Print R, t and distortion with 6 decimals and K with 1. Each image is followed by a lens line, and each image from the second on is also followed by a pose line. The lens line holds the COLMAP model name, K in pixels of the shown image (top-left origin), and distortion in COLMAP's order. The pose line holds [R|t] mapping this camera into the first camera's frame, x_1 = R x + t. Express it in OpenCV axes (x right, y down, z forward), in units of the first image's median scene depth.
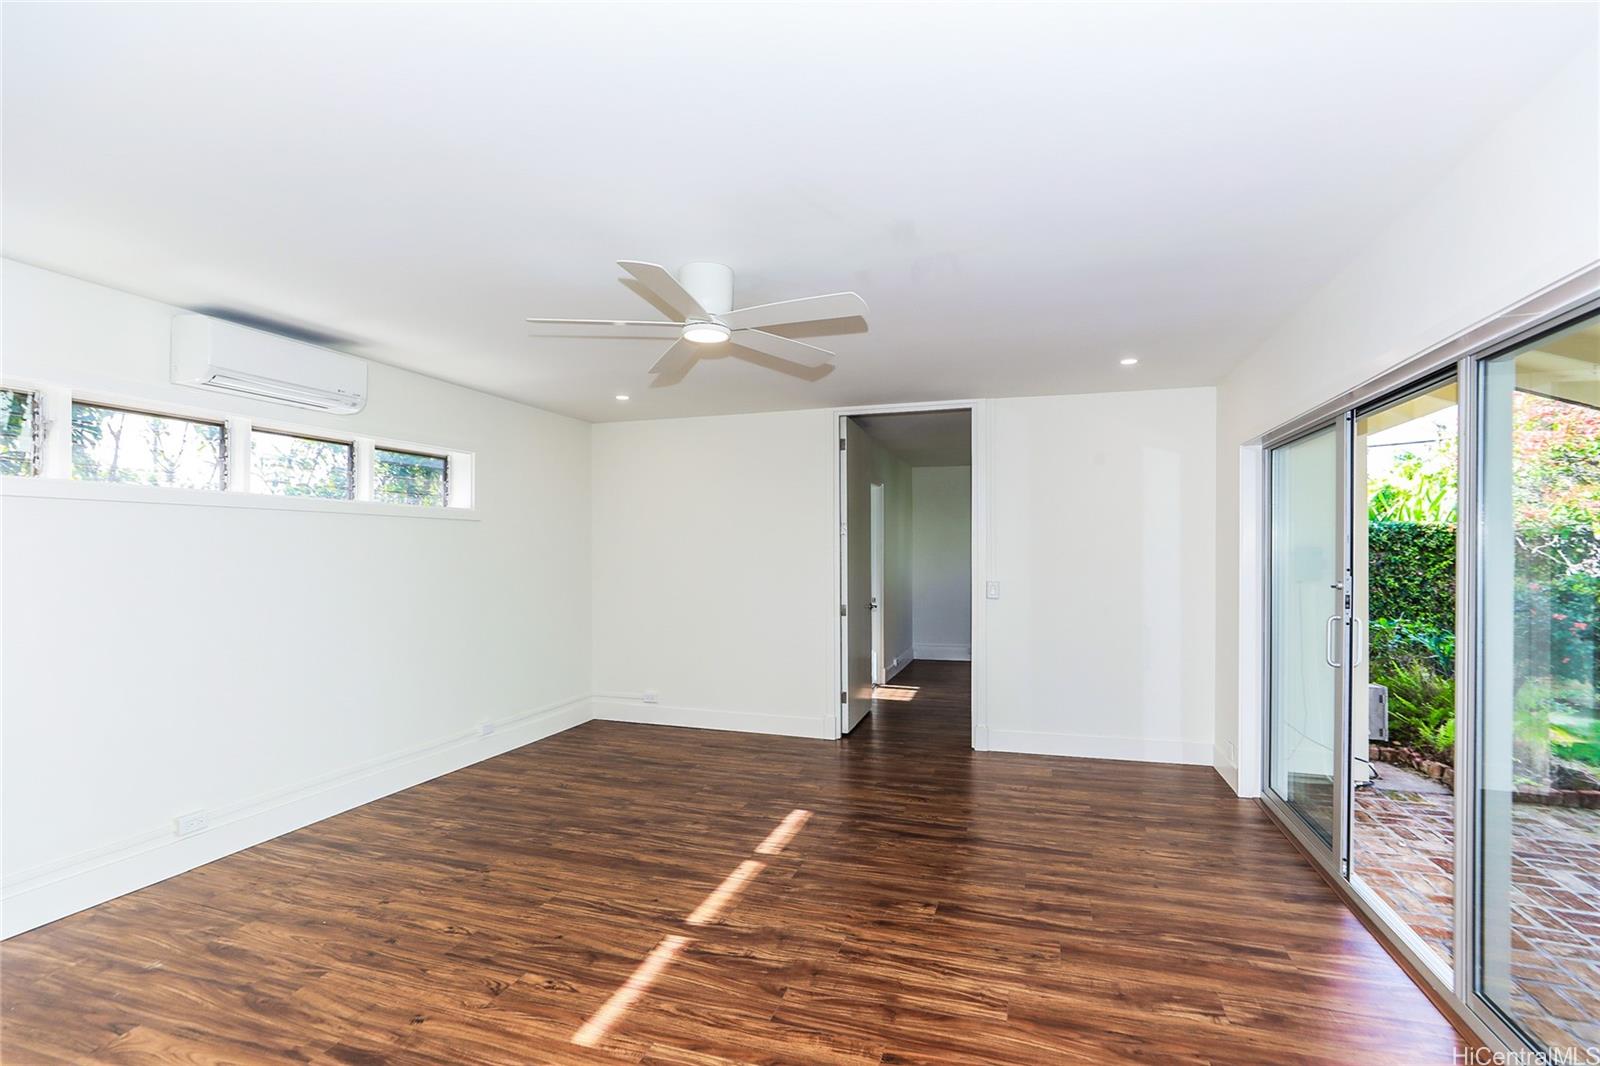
lens RADIAL K [[730.7, 0, 801.7], [0, 730.7, 557.6], [0, 0, 1]] dist [-0.026003, 0.012069]
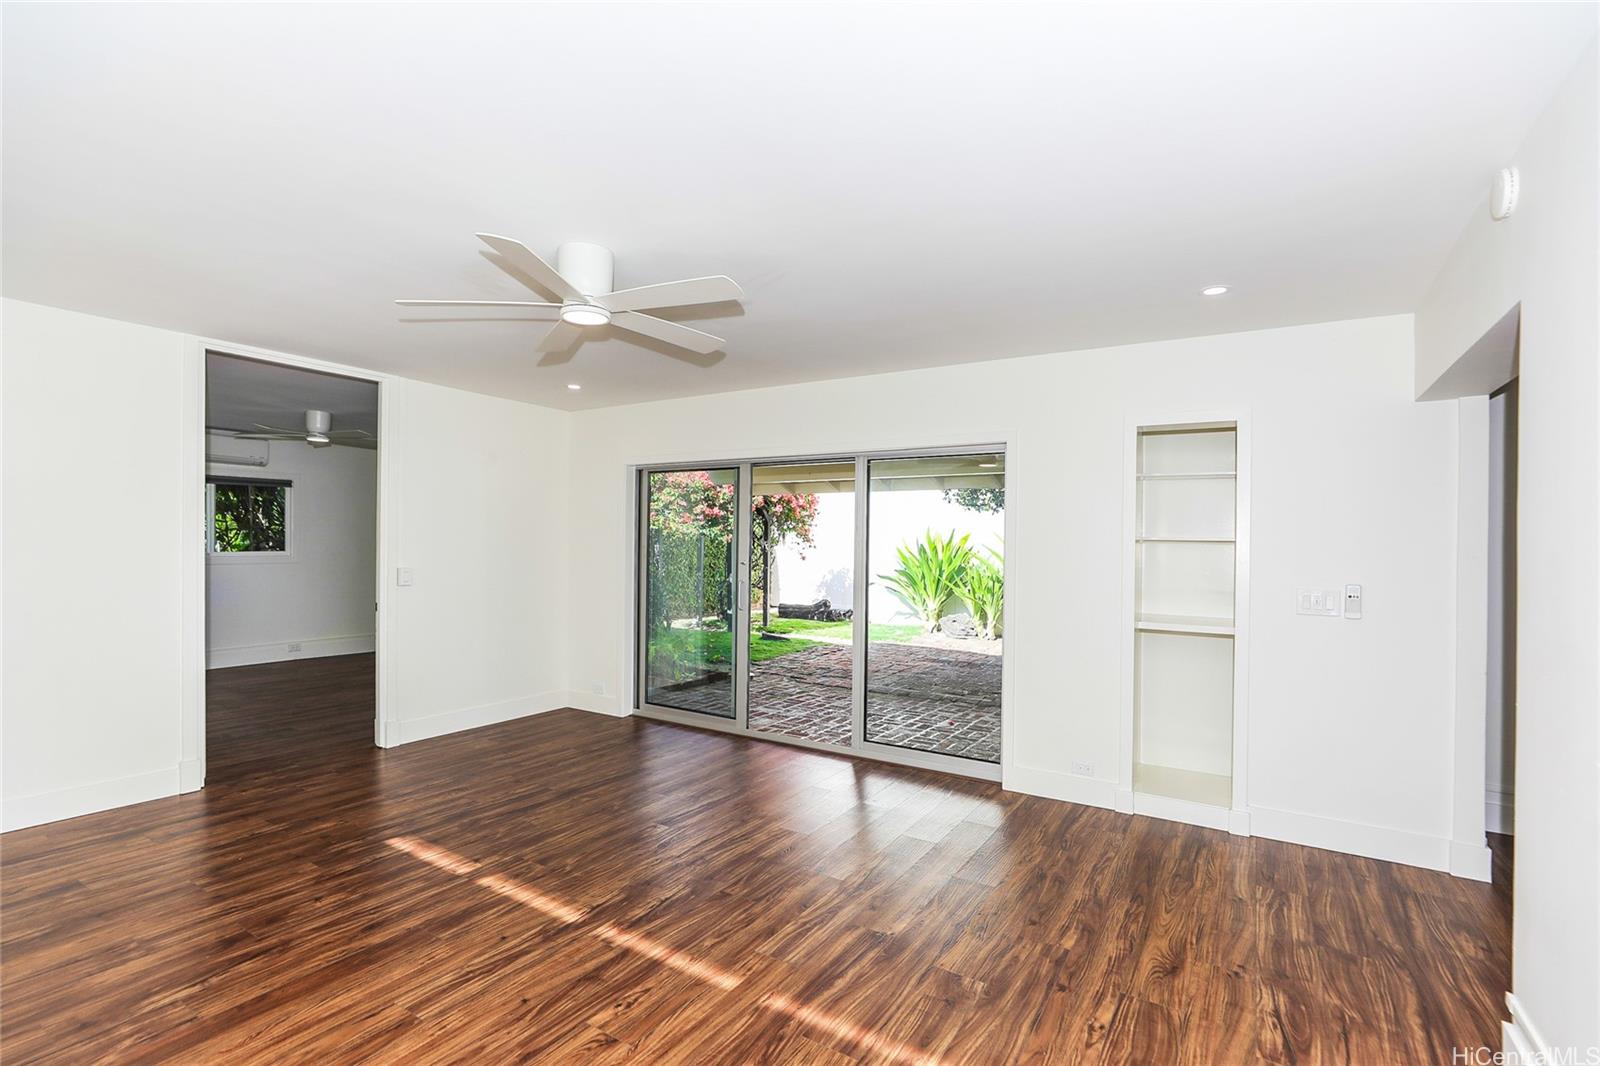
lens RADIAL K [[742.2, 0, 794.6], [0, 742.2, 545.6], [0, 0, 1]] dist [-0.027714, 0.013711]
pose [[0.253151, 0.007560, 0.967397, -0.981563], [-0.011179, 0.999926, -0.004889, 0.003503], [-0.967362, -0.009577, 0.253217, 0.452346]]
